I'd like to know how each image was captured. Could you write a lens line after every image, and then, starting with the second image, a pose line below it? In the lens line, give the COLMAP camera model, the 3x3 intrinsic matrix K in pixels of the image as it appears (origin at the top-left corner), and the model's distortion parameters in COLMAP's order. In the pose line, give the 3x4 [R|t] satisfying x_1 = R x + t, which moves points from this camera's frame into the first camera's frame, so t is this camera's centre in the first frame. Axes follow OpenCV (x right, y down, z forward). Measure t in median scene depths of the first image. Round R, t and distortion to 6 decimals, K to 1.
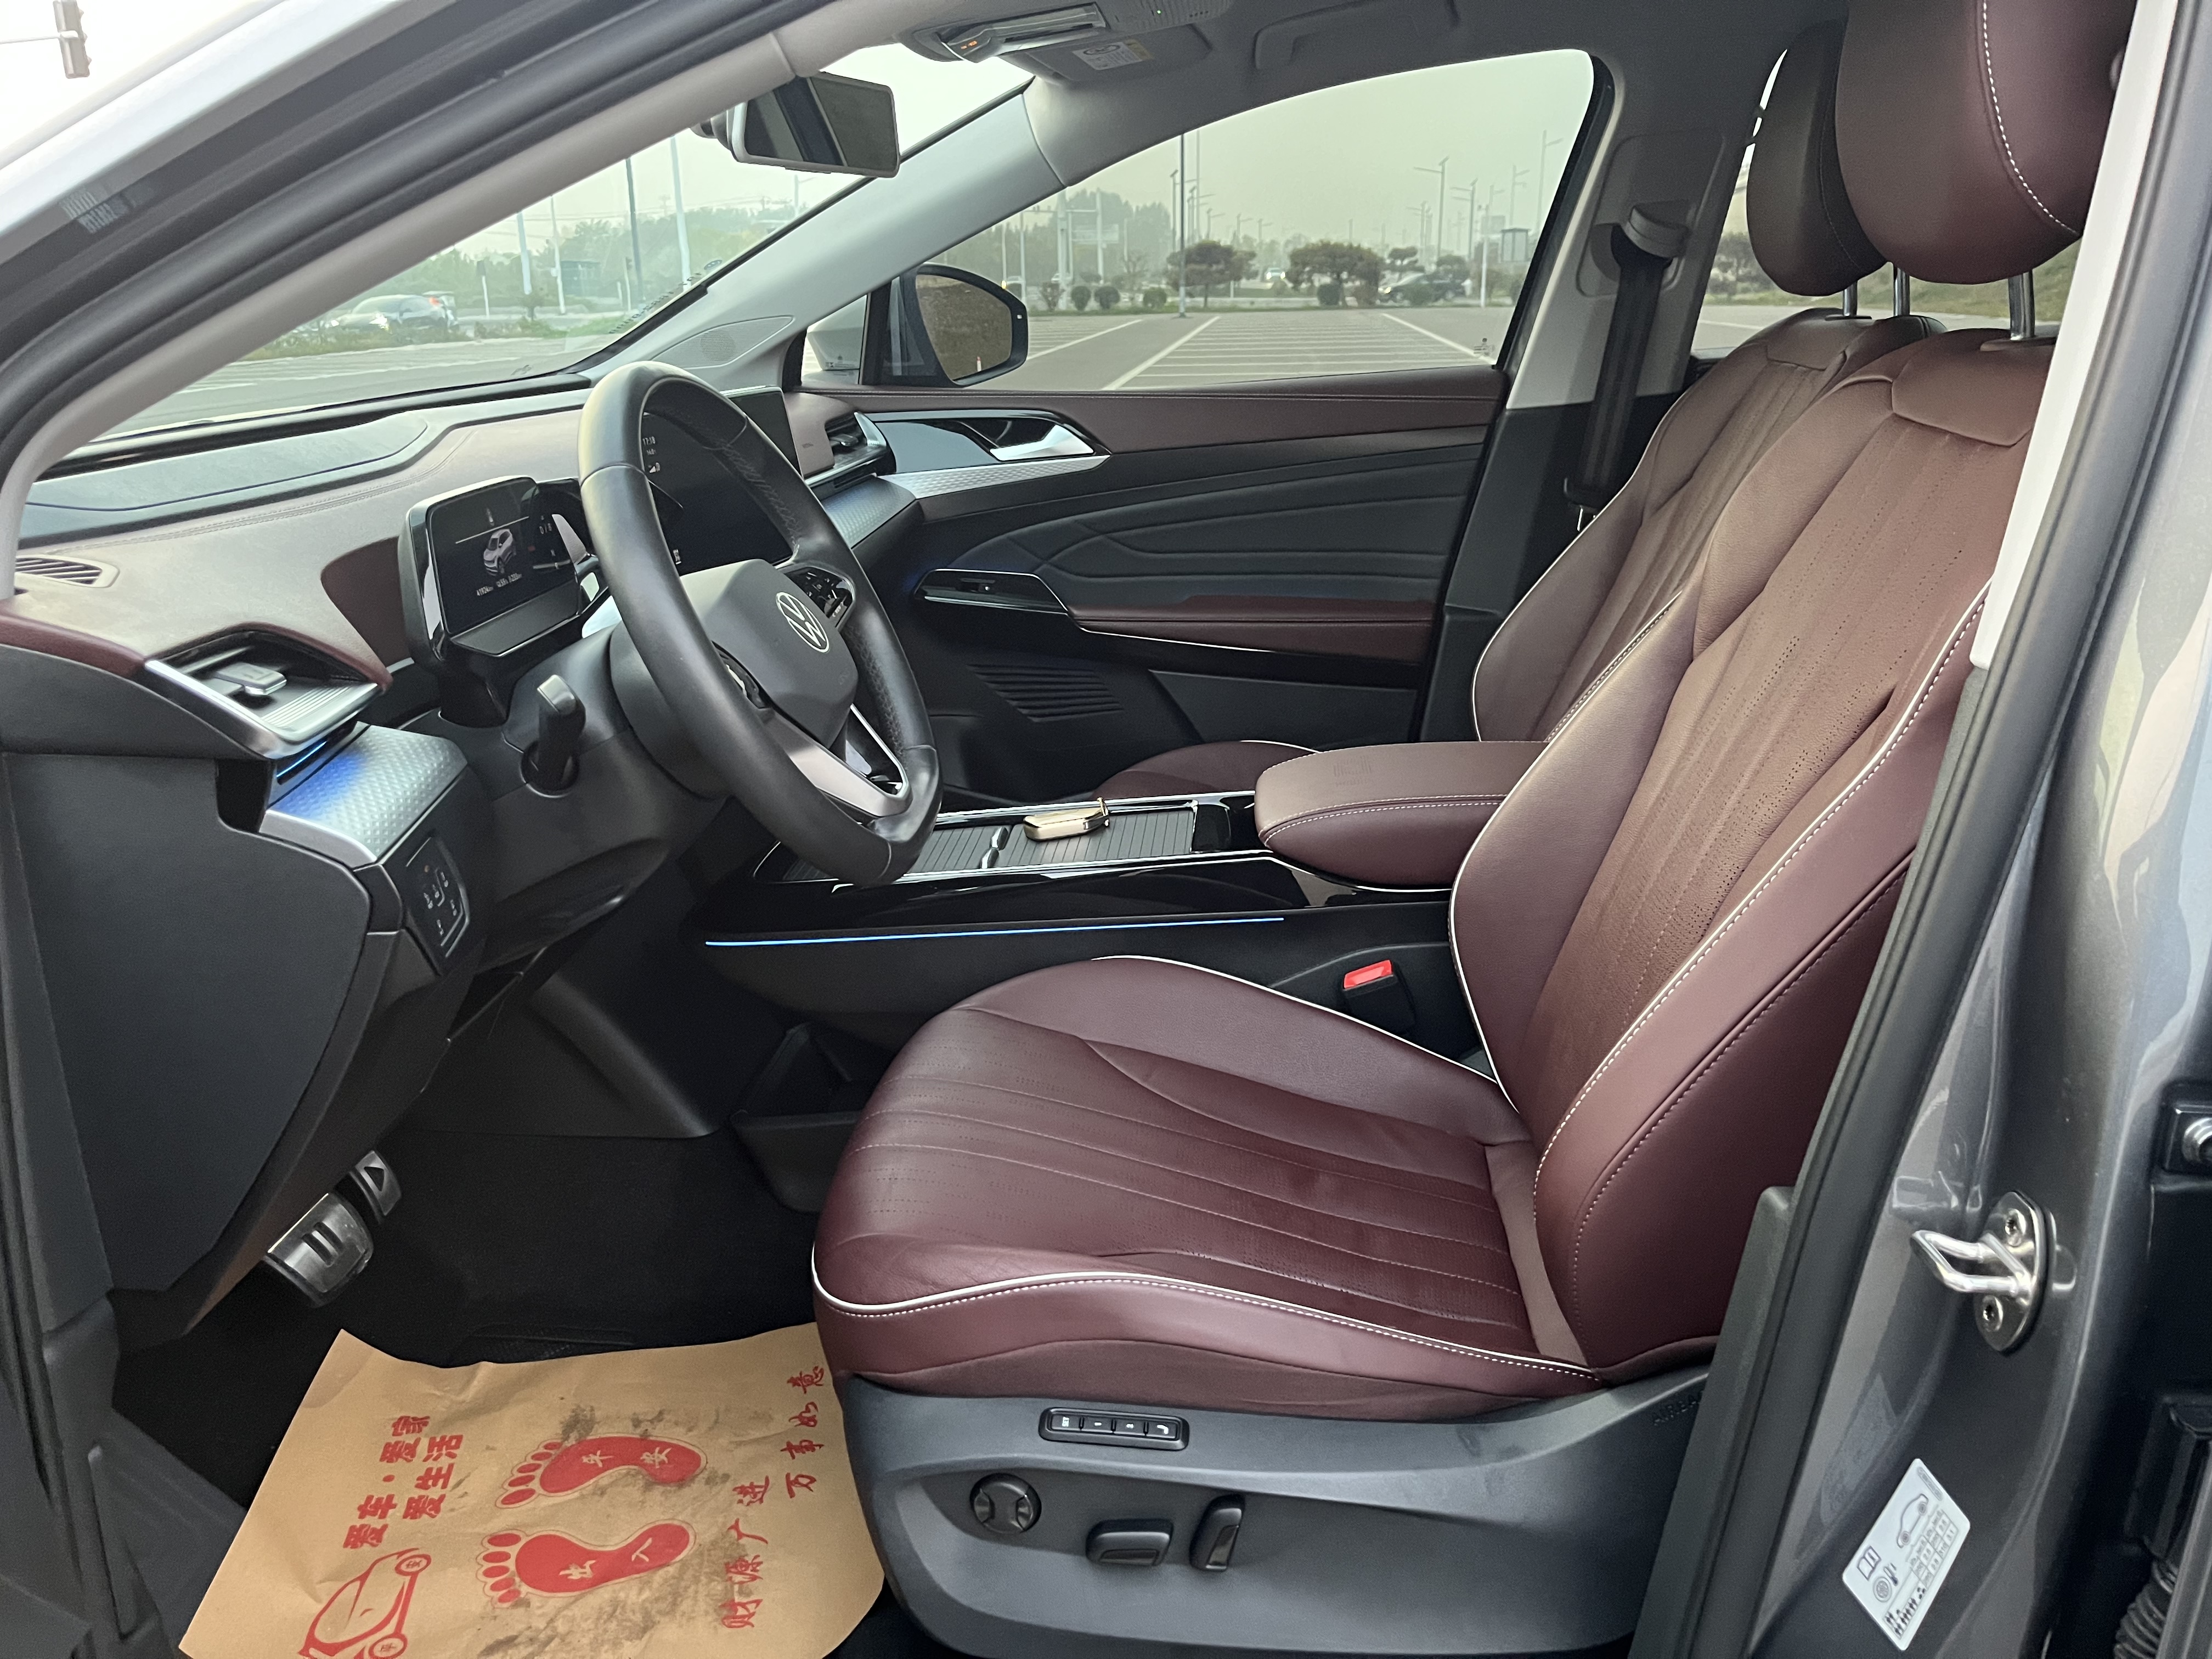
lens RADIAL K [[1672.9, 0, 1106.0], [0, 1672.9, 829.5], [0, 0, 1]] dist [0.066674, -0.098127]
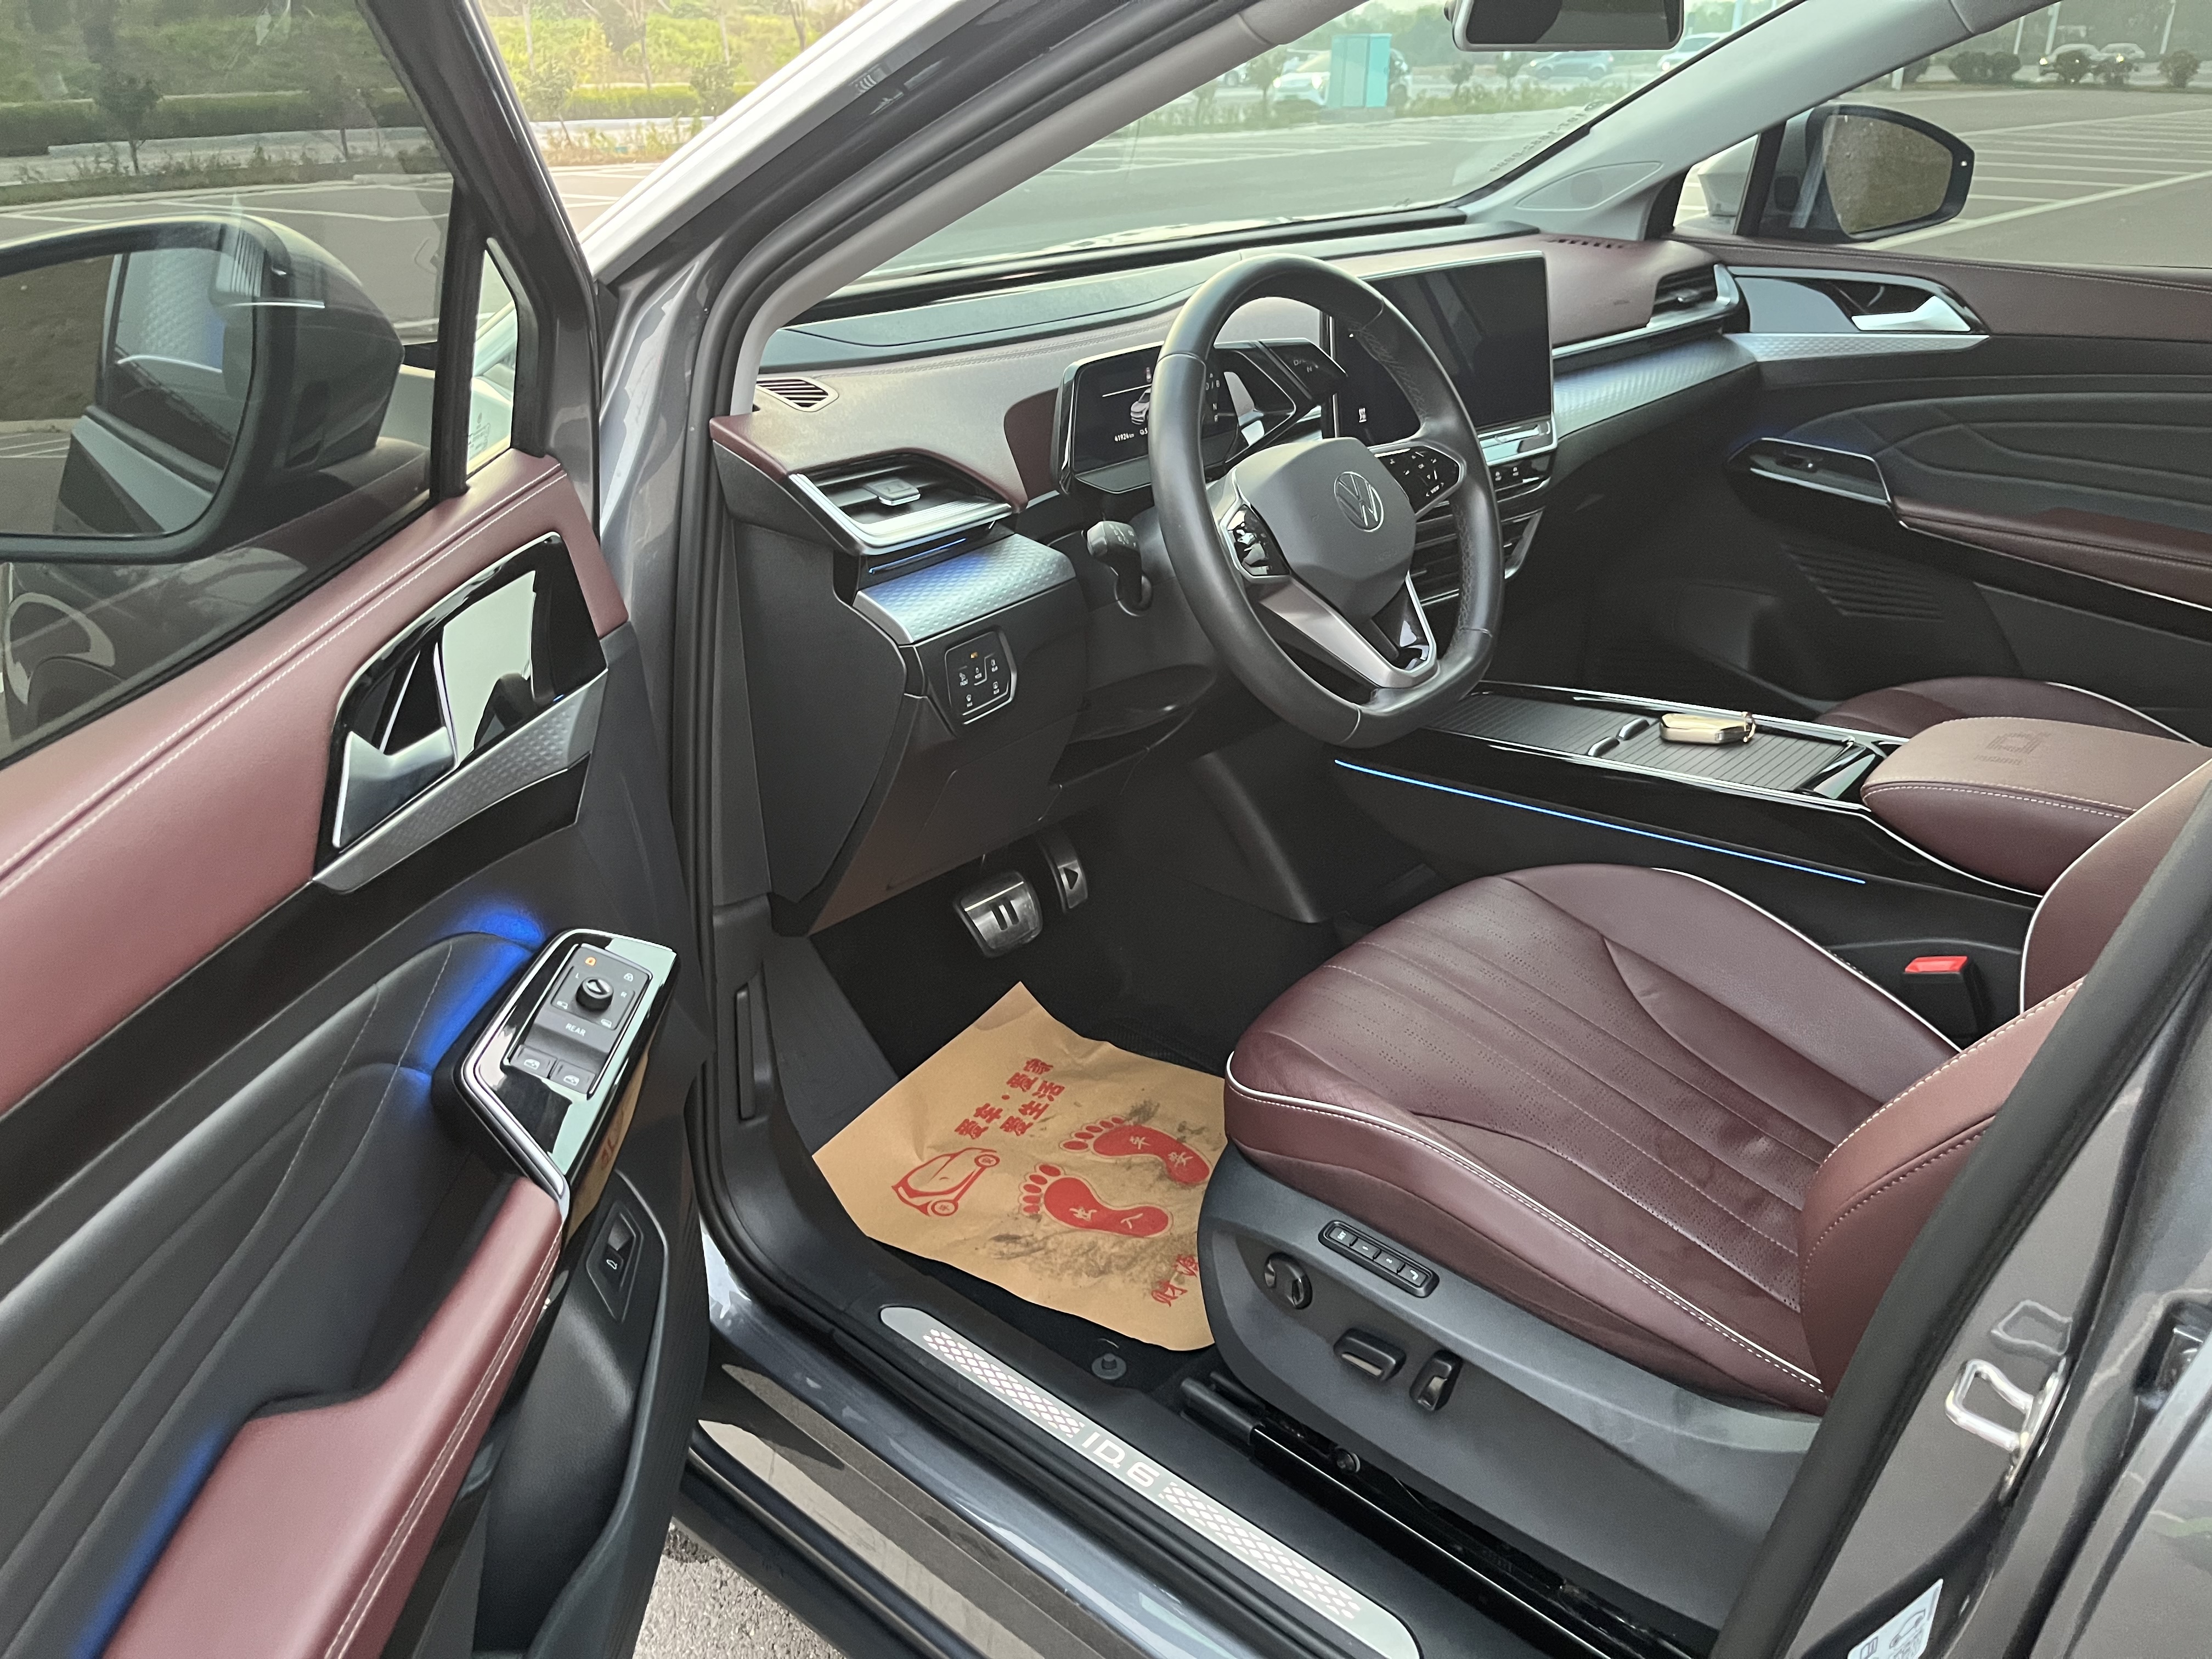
lens RADIAL K [[1672.9, 0, 1106.0], [0, 1672.9, 829.5], [0, 0, 1]] dist [0.066674, -0.098127]
pose [[0.798520, 0.261110, -0.542390, 0.300643], [-0.192017, 0.964444, 0.181598, -0.071981], [0.570522, -0.040861, 0.820265, -0.018655]]
